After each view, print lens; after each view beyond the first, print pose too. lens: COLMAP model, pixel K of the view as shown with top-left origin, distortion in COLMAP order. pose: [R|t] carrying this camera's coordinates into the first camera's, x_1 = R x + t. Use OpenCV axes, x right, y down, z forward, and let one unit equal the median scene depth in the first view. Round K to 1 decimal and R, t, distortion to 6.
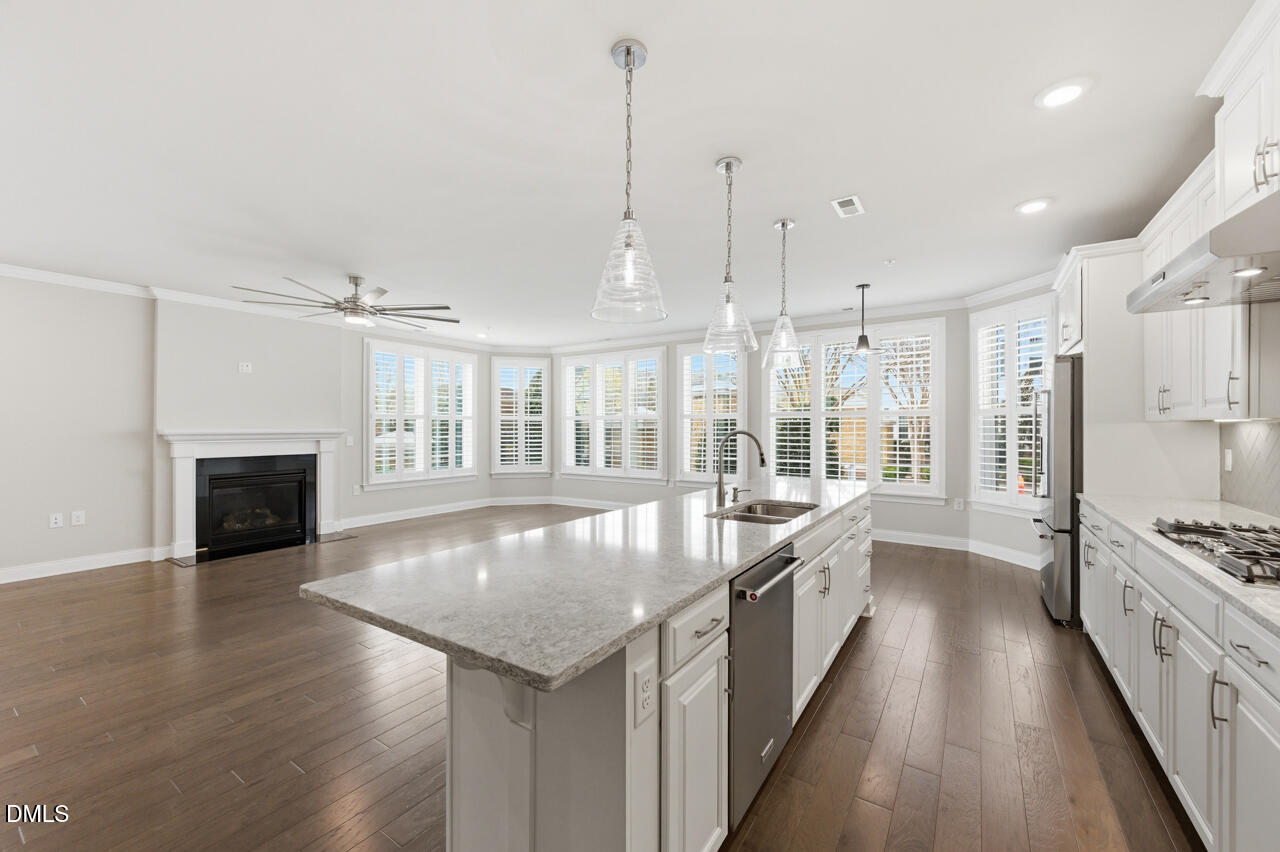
lens RADIAL K [[501.2, 0, 642.4], [0, 501.2, 426.8], [0, 0, 1]] dist [0.002892, -0.000570]
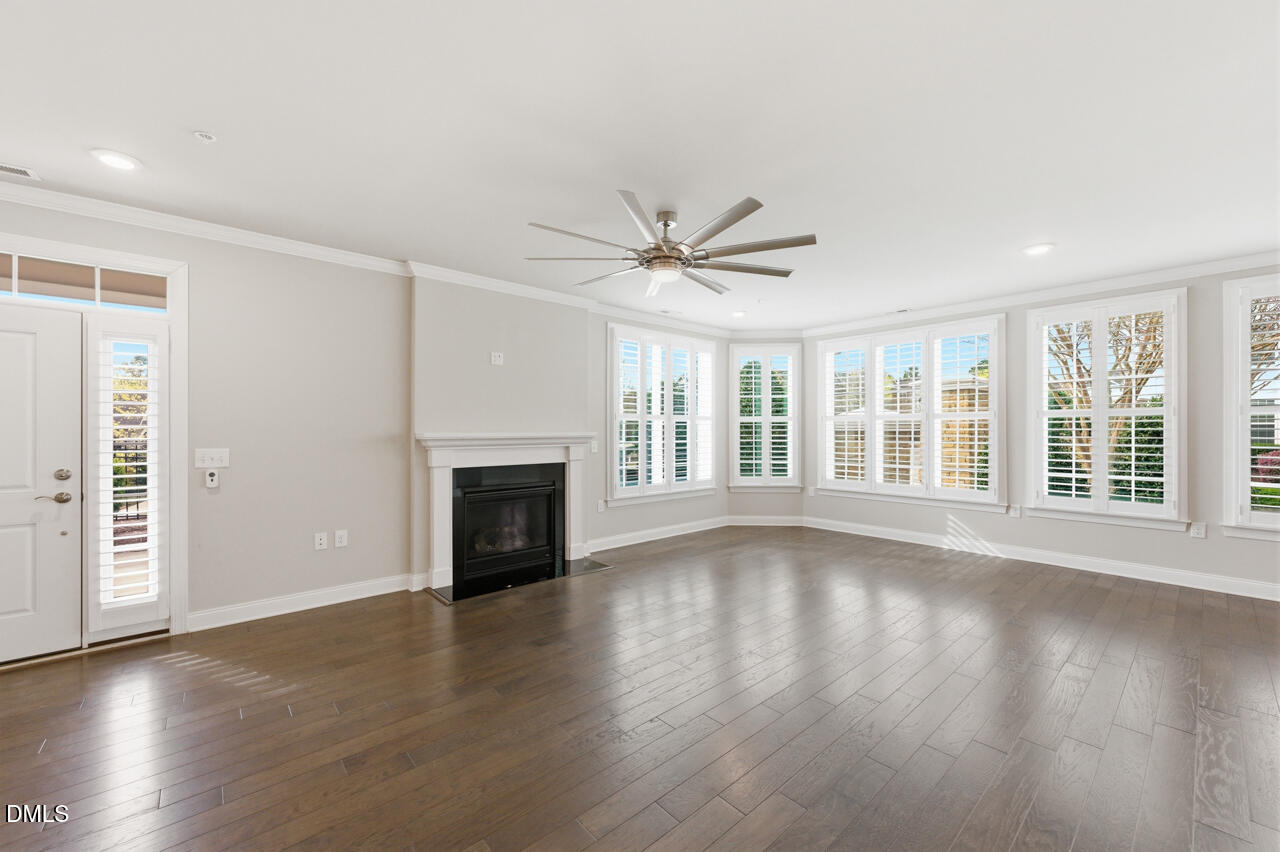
lens RADIAL K [[501.2, 0, 642.4], [0, 501.2, 426.8], [0, 0, 1]] dist [0.002892, -0.000570]
pose [[0.967155, -0.002209, -0.254178, -0.559926], [0.000881, 0.999985, -0.005339, -0.000381], [0.254186, 0.004939, 0.967143, 0.416099]]
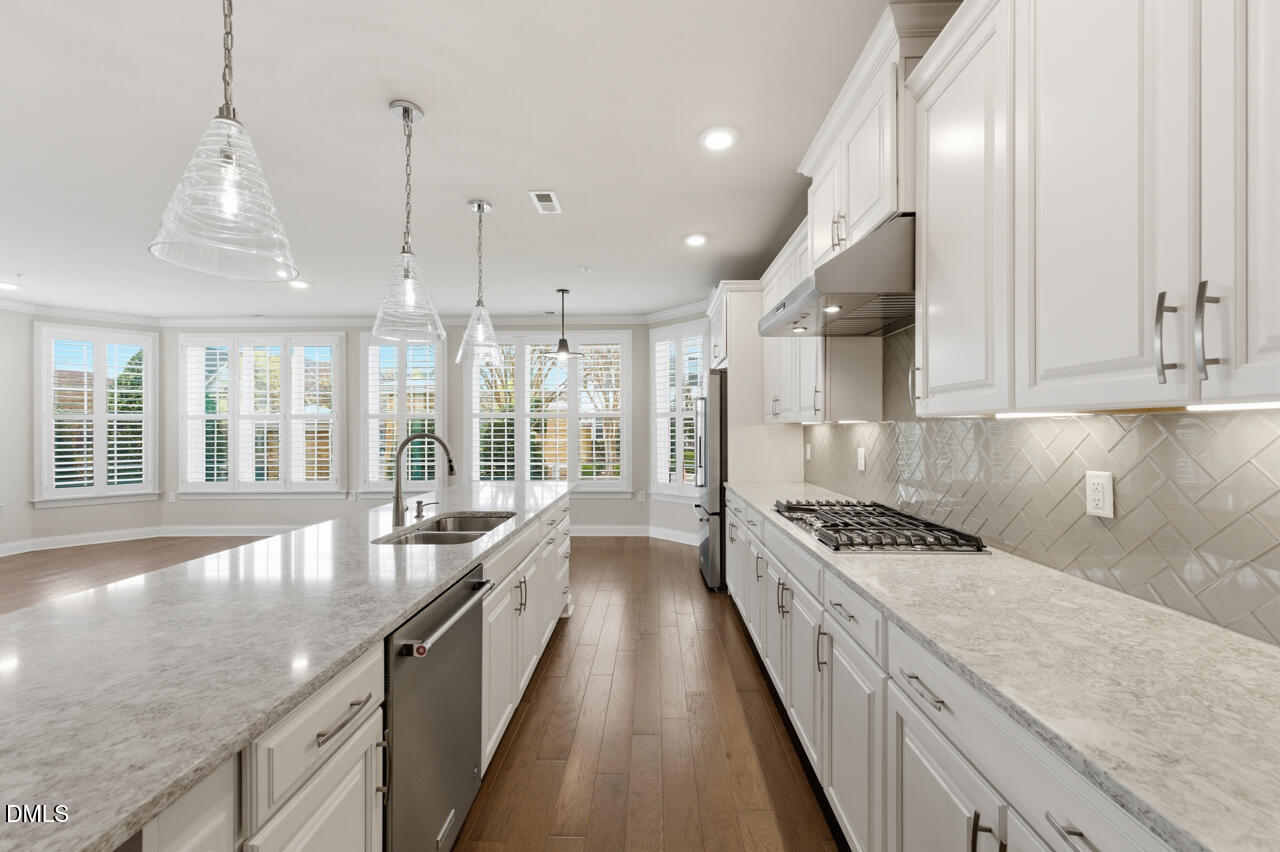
lens RADIAL K [[501.2, 0, 642.4], [0, 501.2, 426.8], [0, 0, 1]] dist [0.002892, -0.000570]
pose [[0.844300, -0.000788, 0.535870, 0.037324], [0.002369, 0.999995, -0.002262, -0.000531], [-0.535866, 0.003179, 0.844297, 0.064989]]
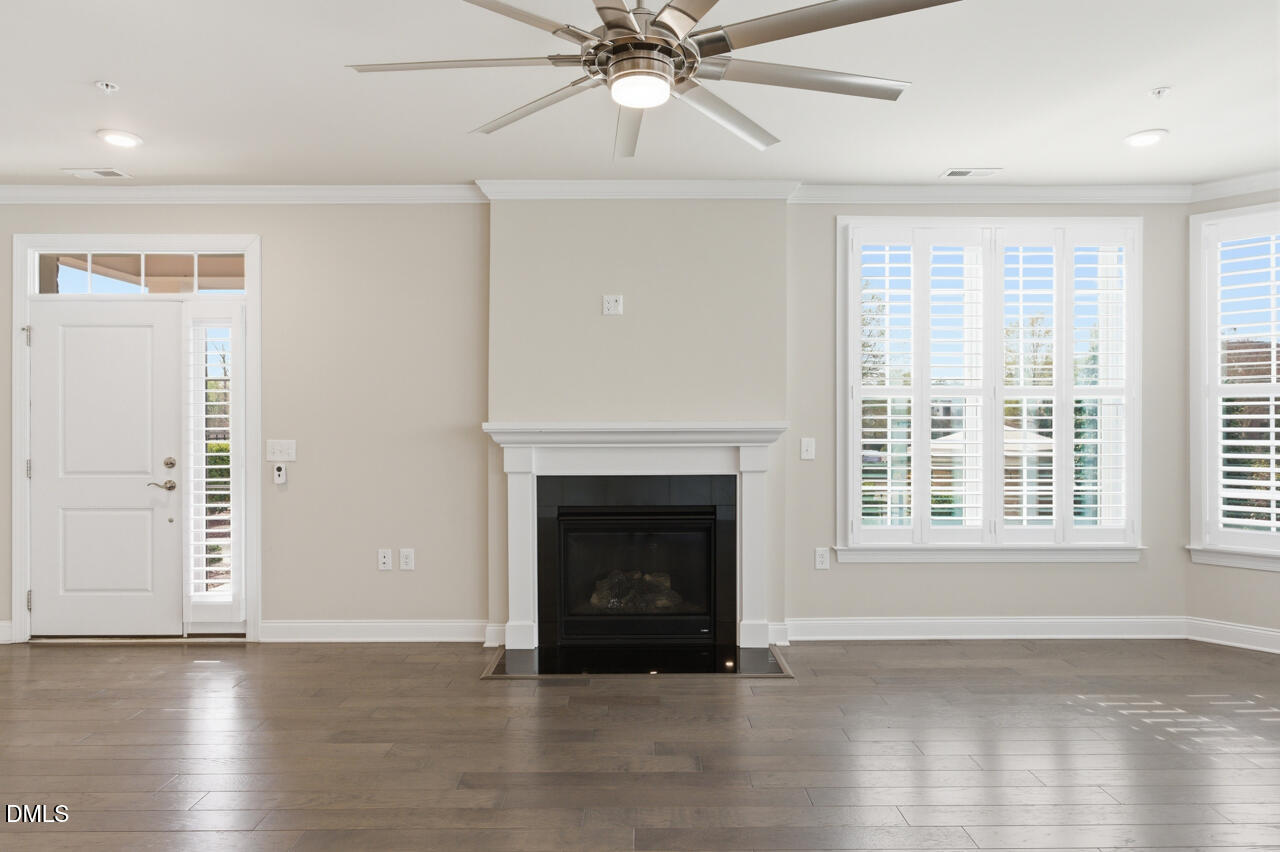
lens RADIAL K [[734.8, 0, 641.5], [0, 734.8, 421.8], [0, 0, 1]] dist [-0.003188, -0.000177]
pose [[0.562255, -0.000292, -0.826964, -0.223610], [0.003068, 0.999994, 0.001733, 0.004597], [0.826958, -0.003511, 0.562253, 0.950102]]
